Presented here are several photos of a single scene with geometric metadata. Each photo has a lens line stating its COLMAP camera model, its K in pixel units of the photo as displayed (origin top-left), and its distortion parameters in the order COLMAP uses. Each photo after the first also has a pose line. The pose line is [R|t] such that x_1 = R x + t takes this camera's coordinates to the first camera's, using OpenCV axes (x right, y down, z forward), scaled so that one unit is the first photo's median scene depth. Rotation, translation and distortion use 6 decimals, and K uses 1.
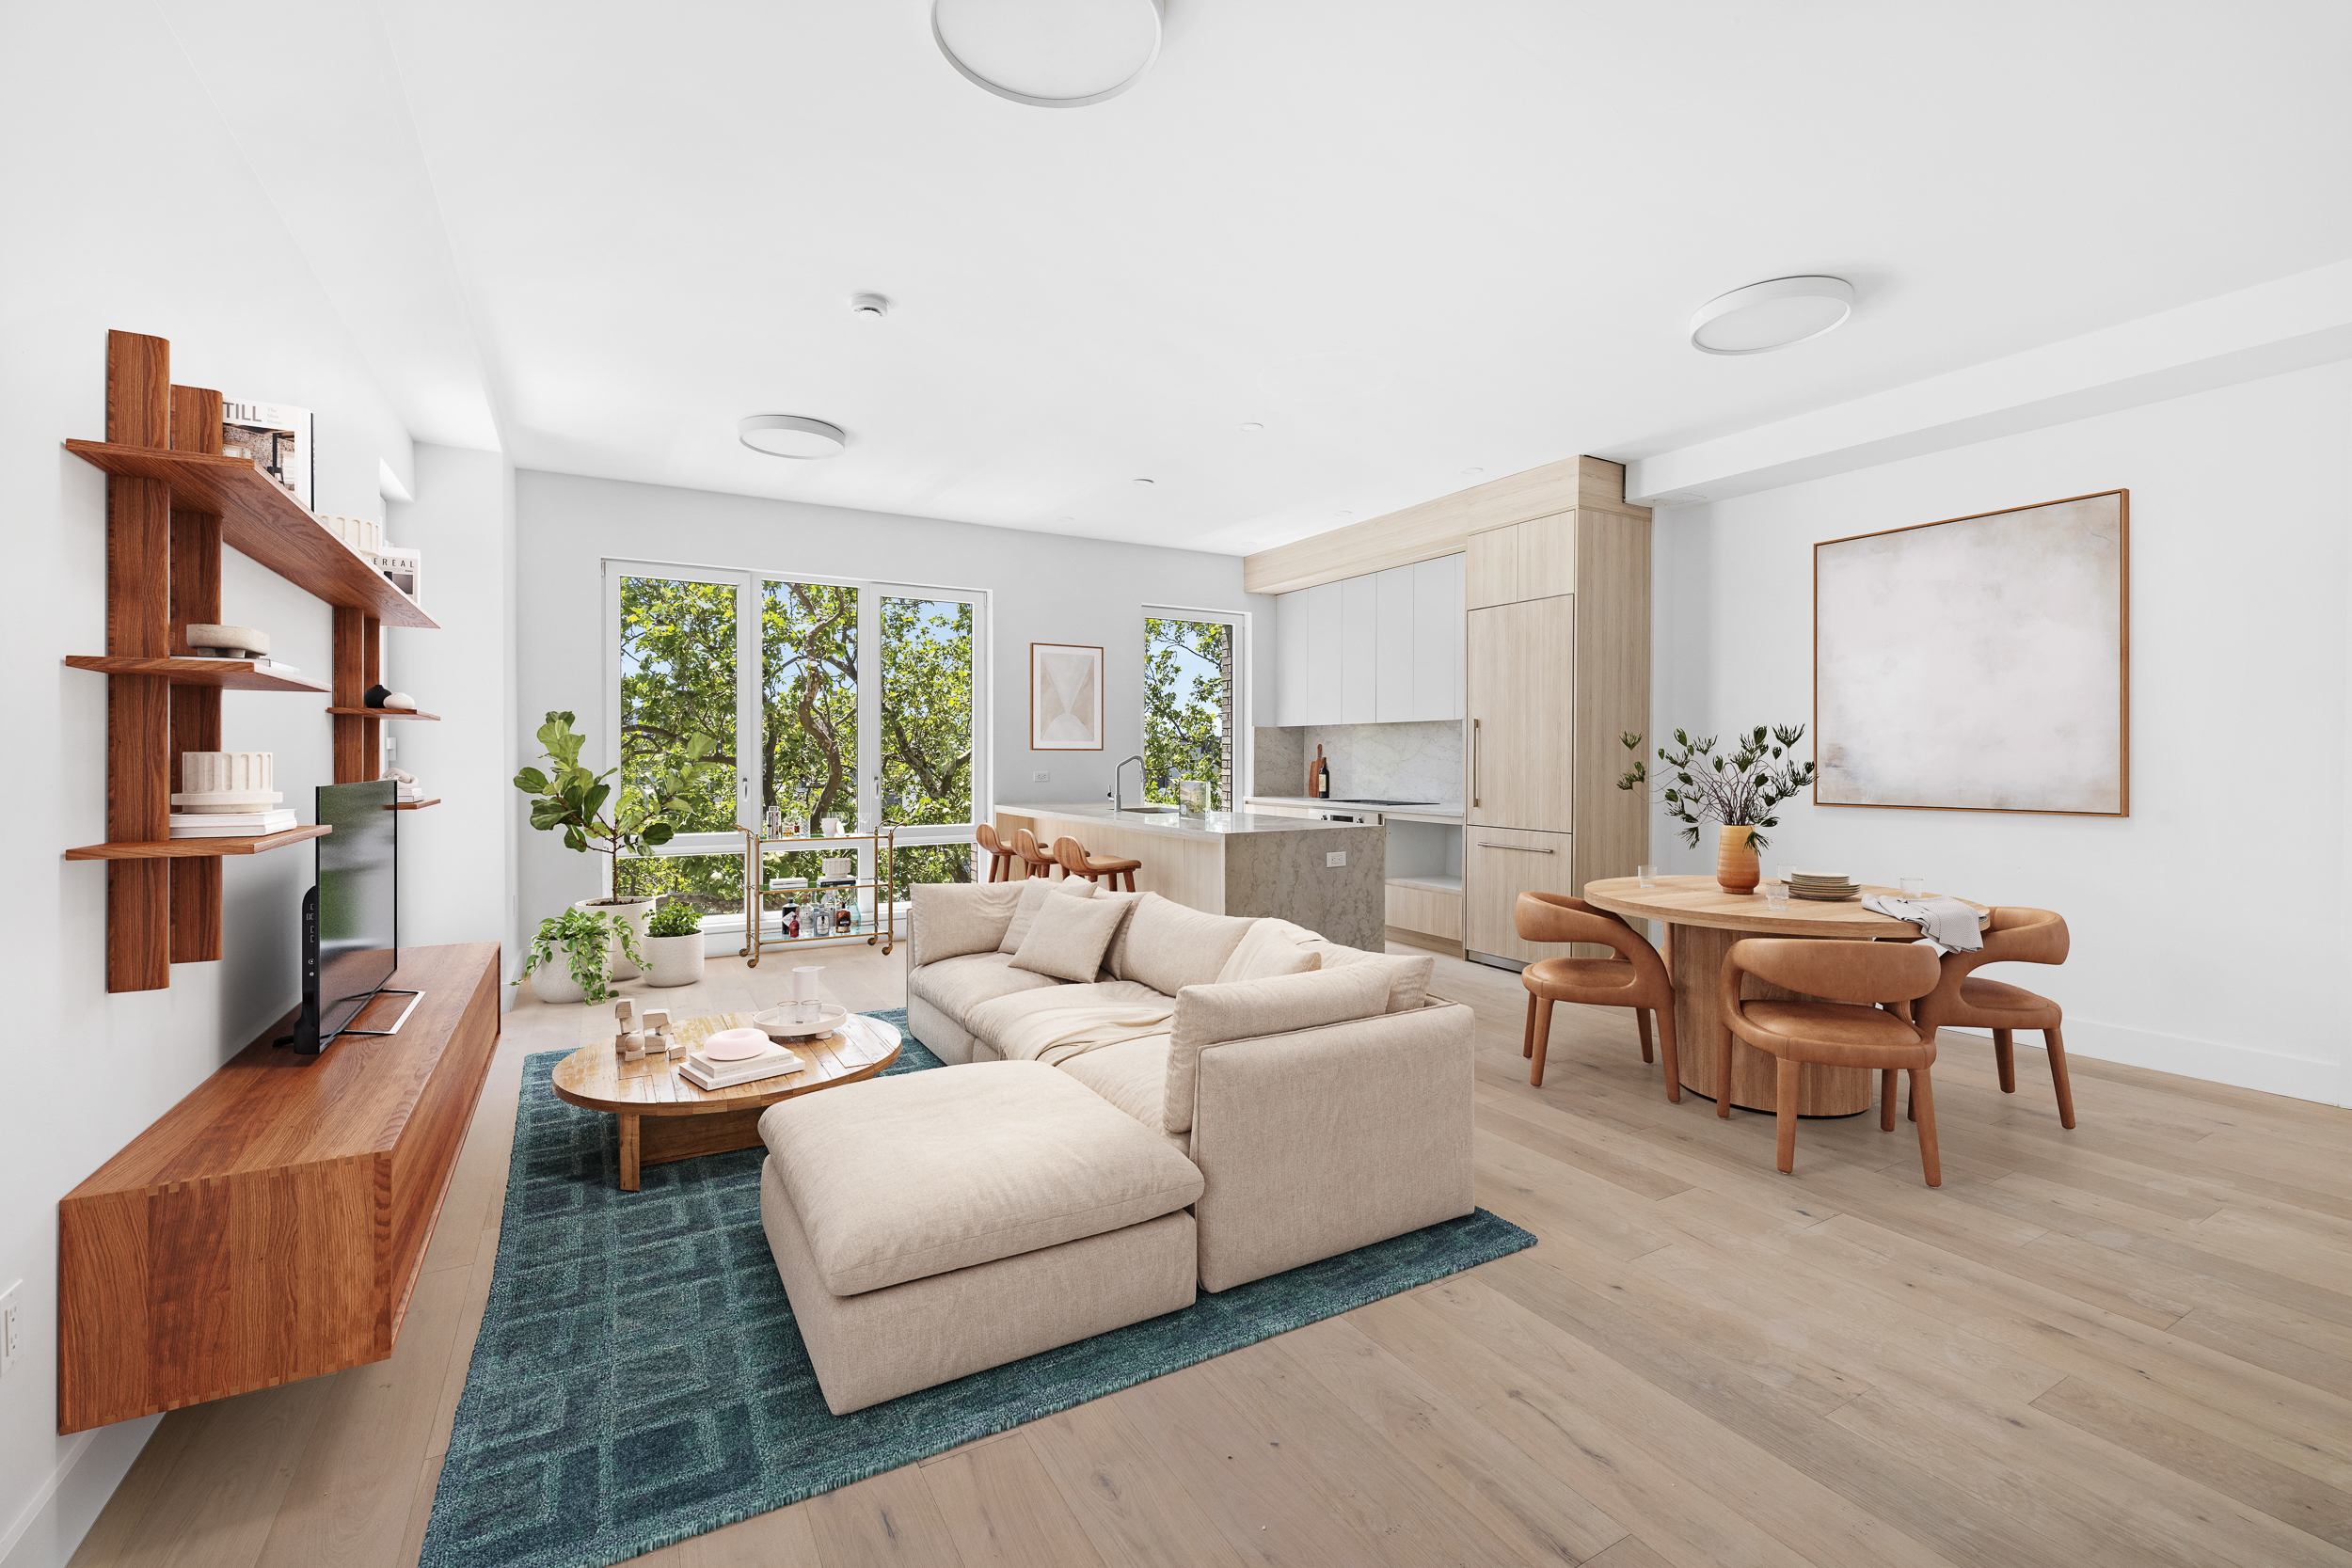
lens RADIAL K [[995.1, 0, 1160.6], [0, 995.1, 748.3], [0, 0, 1]] dist [0.000901, 0.000046]
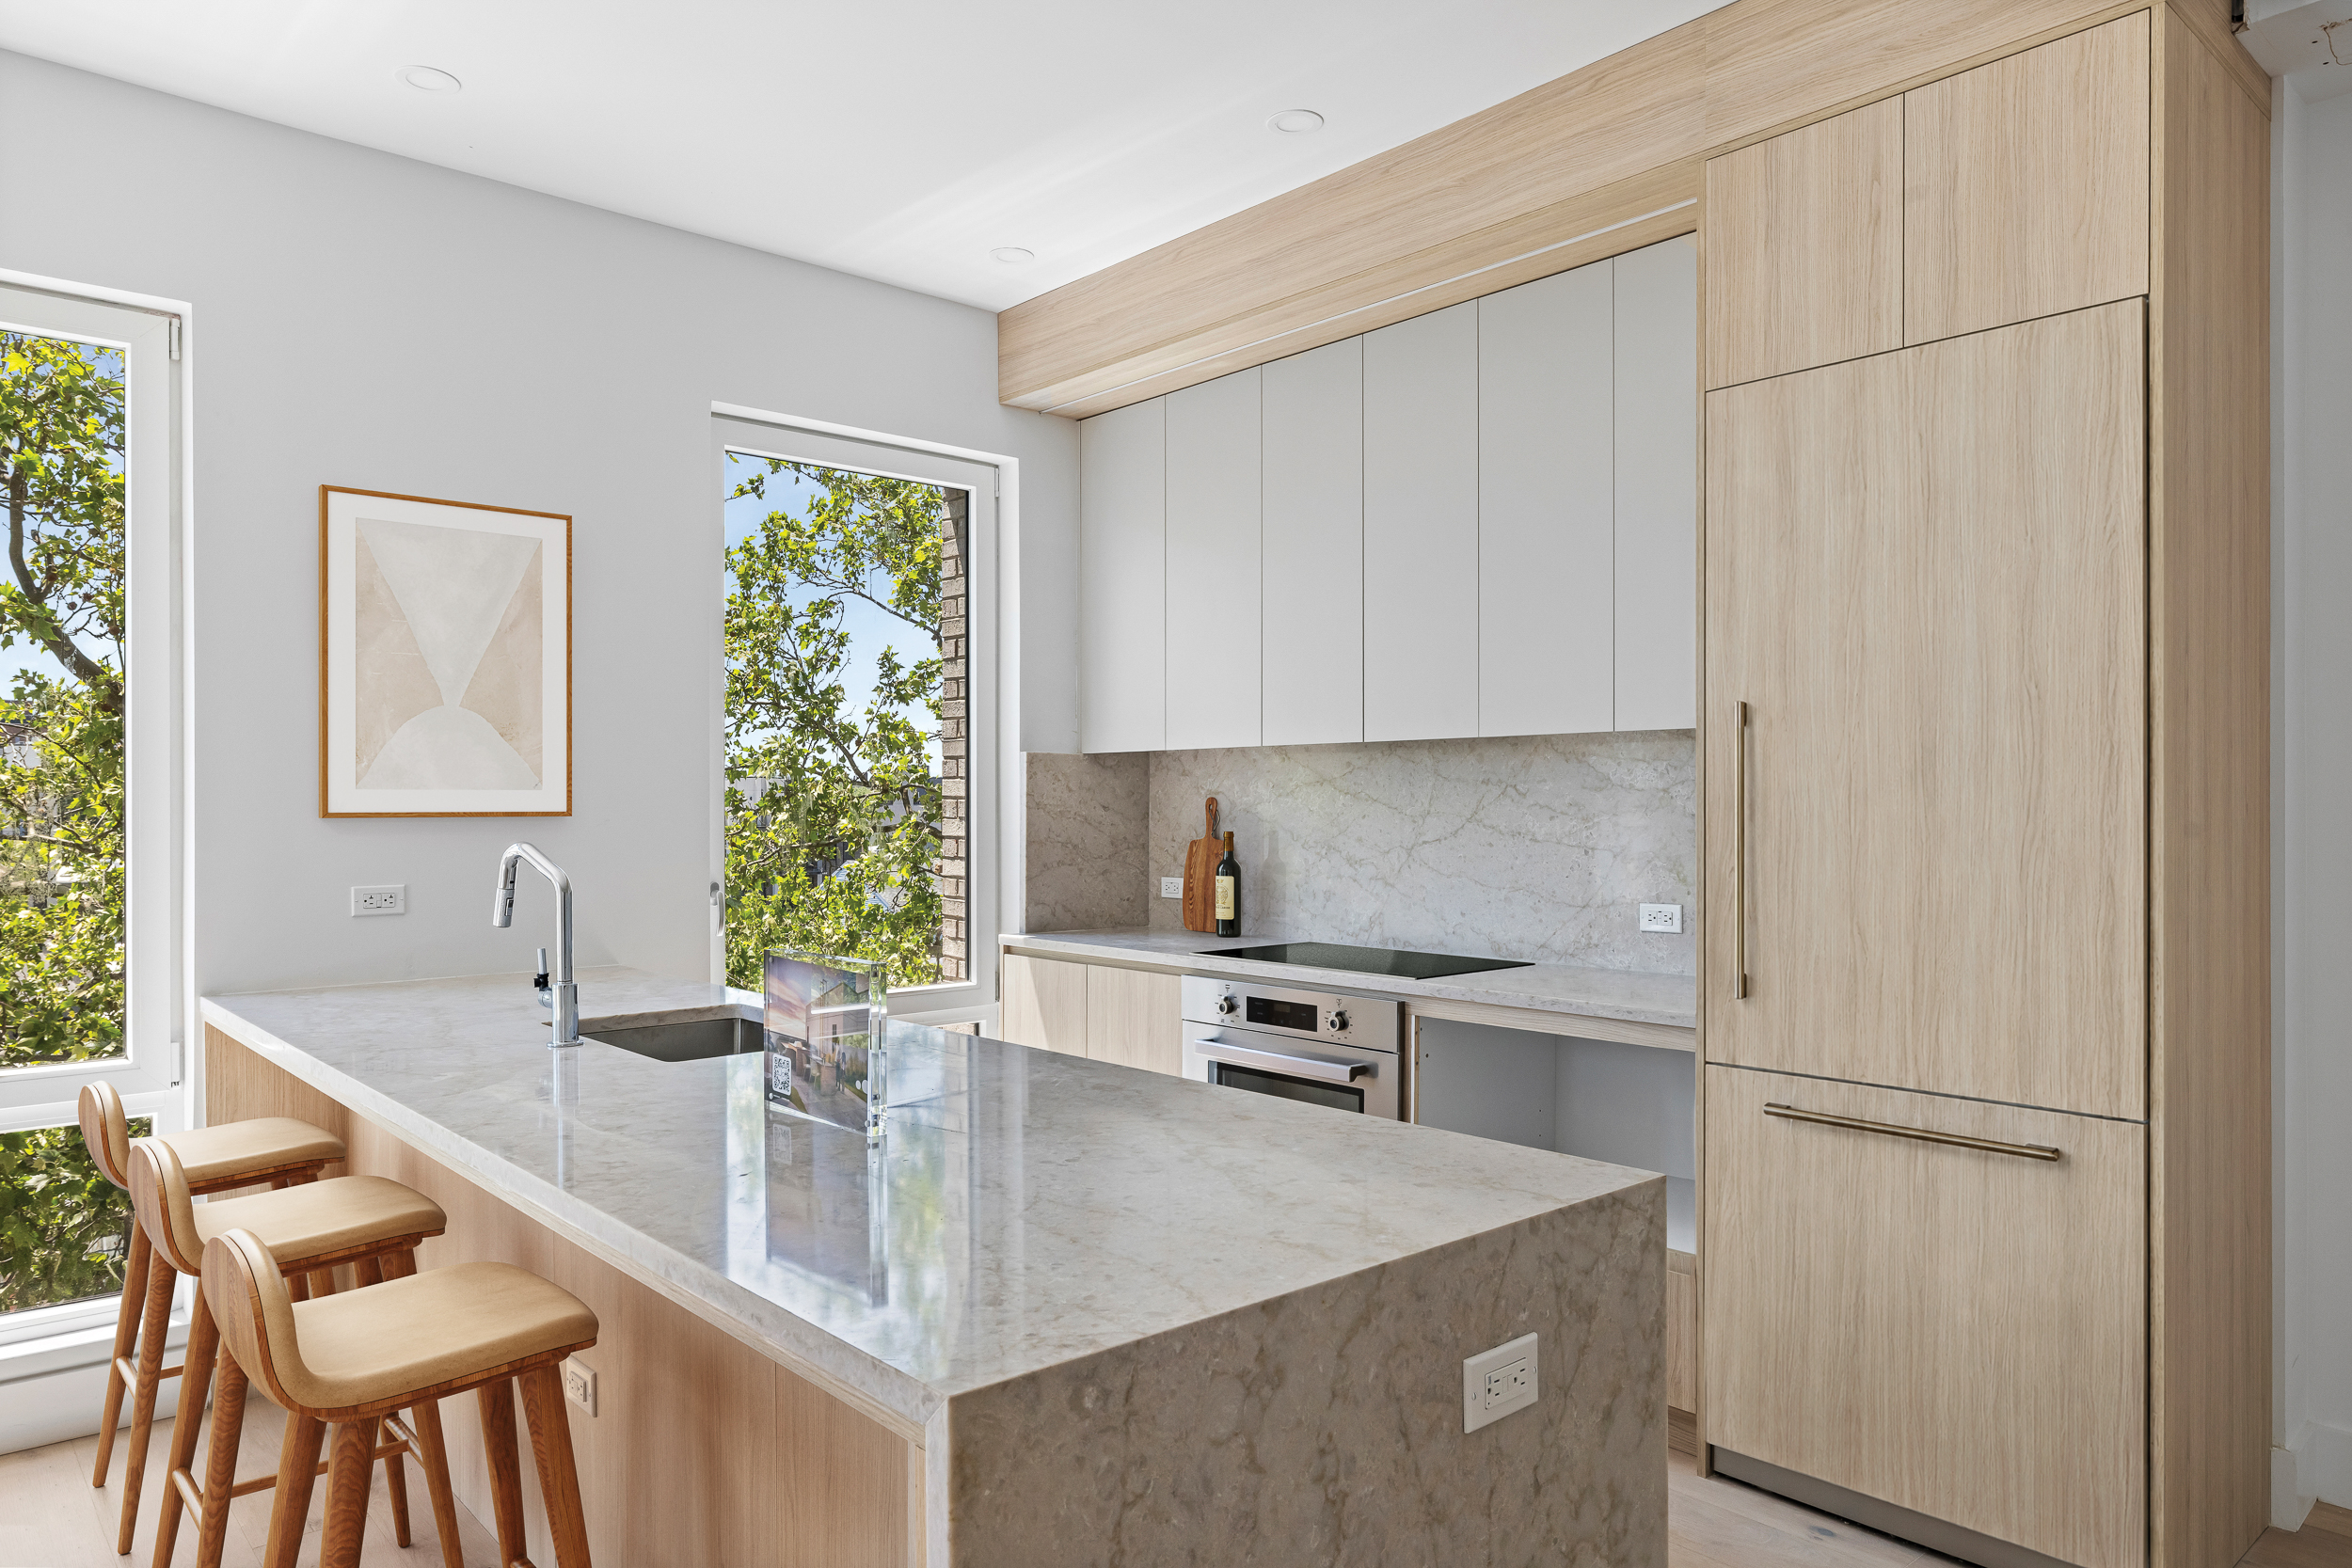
lens RADIAL K [[1518.0, 0, 1184.5], [0, 1518.0, 795.4], [0, 0, 1]] dist [0.022991, -0.001671]
pose [[0.976291, -0.002484, 0.216446, 0.026002], [0.002320, 0.999997, 0.001010, -0.005625], [-0.216448, -0.000484, 0.976294, 0.407844]]
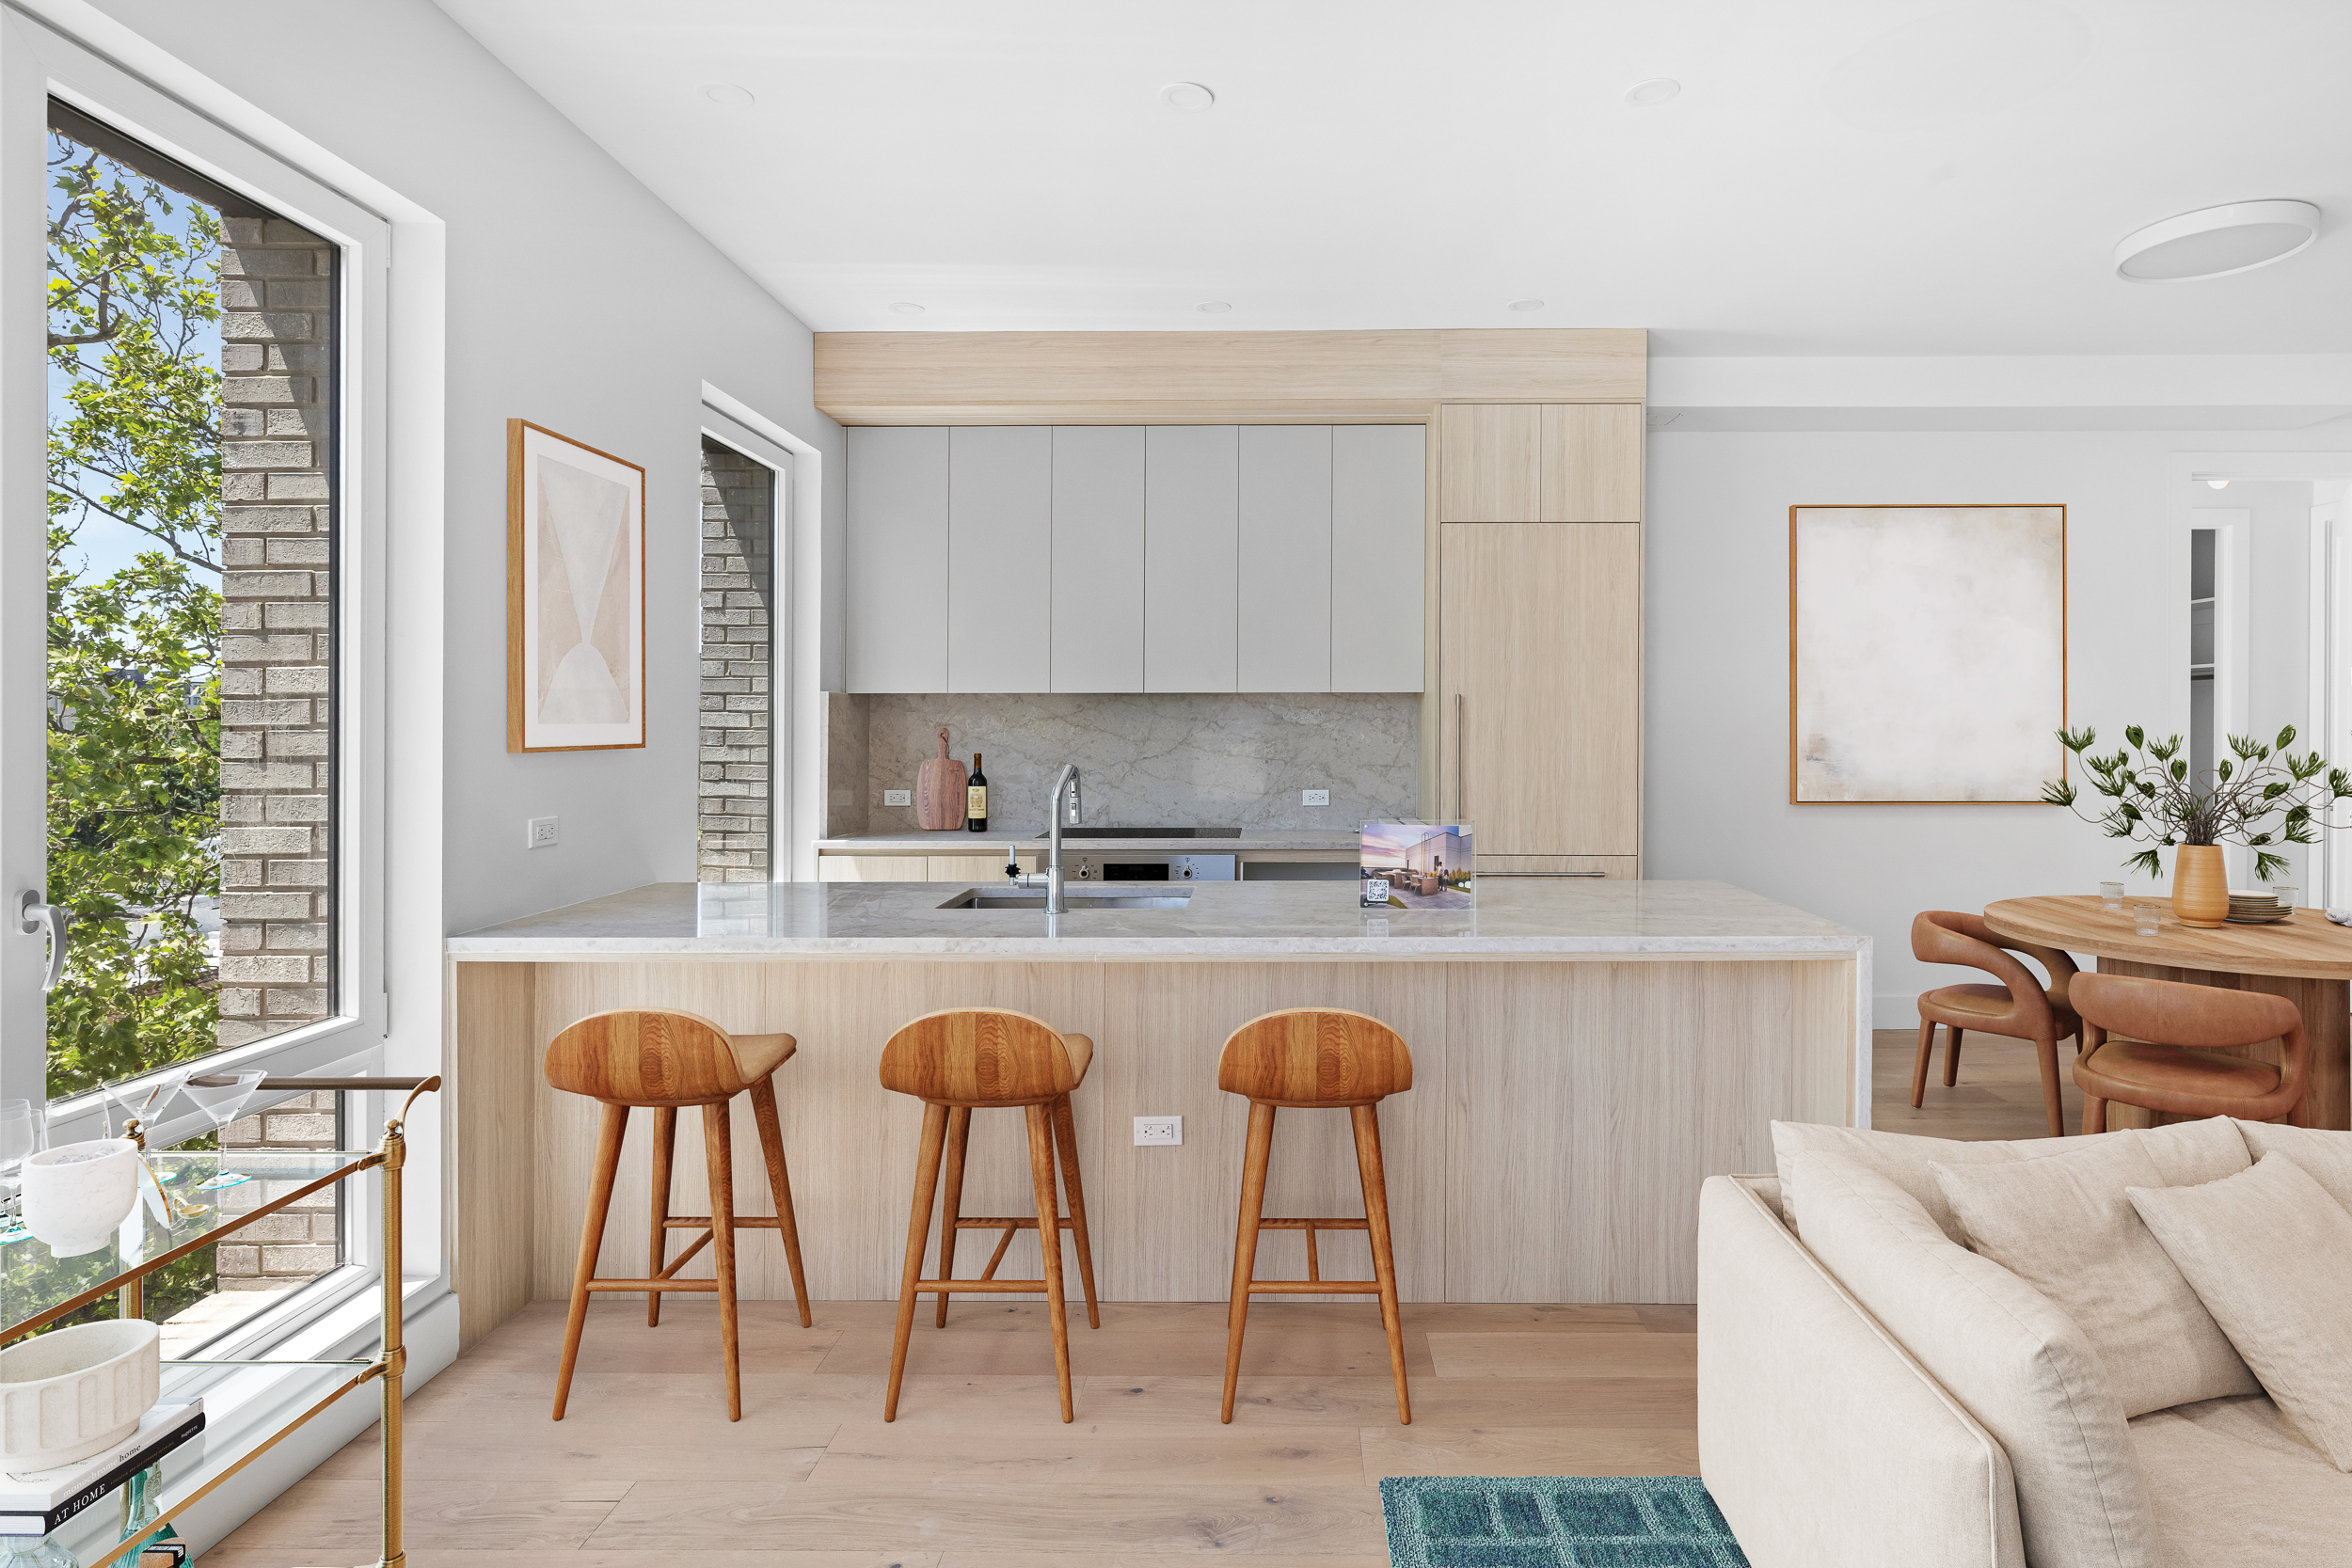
lens RADIAL K [[1233.1, 0, 1266.0], [0, 1233.1, 724.9], [0, 0, 1]] dist [0.001136, -0.000096]
pose [[0.503150, 0.000436, 0.864199, -0.312143], [-0.003792, 0.999991, 0.001703, -0.007605], [-0.864191, -0.004134, 0.503147, 0.517967]]
